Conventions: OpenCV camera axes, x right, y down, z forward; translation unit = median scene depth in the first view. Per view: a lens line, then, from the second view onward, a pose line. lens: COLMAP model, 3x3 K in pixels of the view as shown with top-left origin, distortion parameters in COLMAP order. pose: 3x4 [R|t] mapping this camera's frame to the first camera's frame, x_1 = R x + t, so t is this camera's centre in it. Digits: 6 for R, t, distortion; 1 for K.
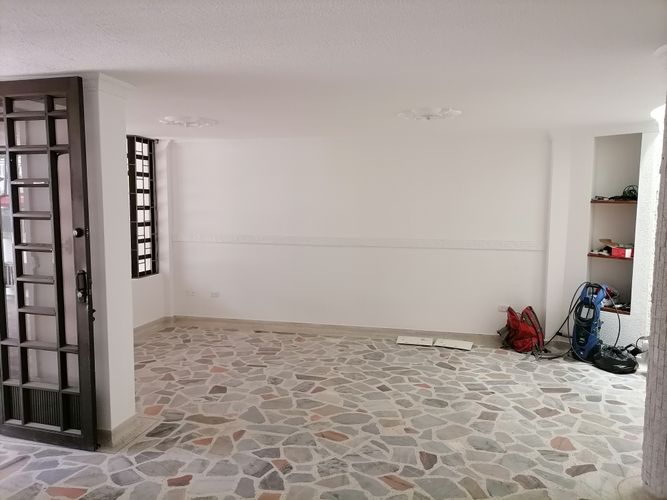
lens RADIAL K [[508.0, 0, 330.3], [0, 508.0, 251.4], [0, 0, 1]] dist [0.007700, -0.000807]
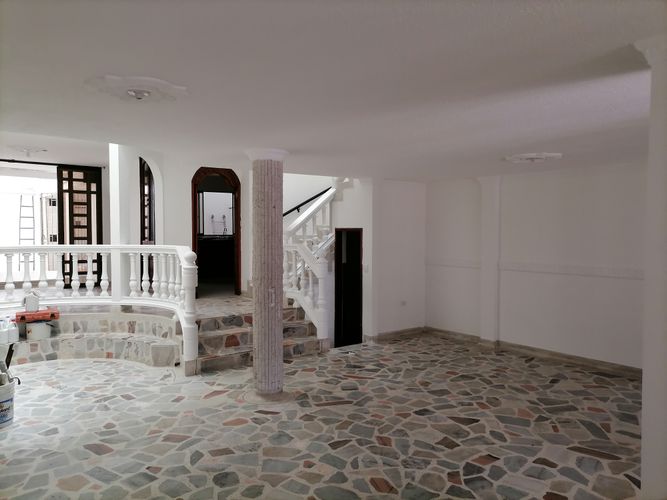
lens RADIAL K [[508.0, 0, 329.6], [0, 508.0, 249.4], [0, 0, 1]] dist [0.007700, -0.000807]
pose [[-0.777341, -0.026522, 0.628520, -0.545300], [0.056832, 0.992065, 0.112152, -0.188363], [-0.626507, 0.122900, -0.769665, 1.917172]]
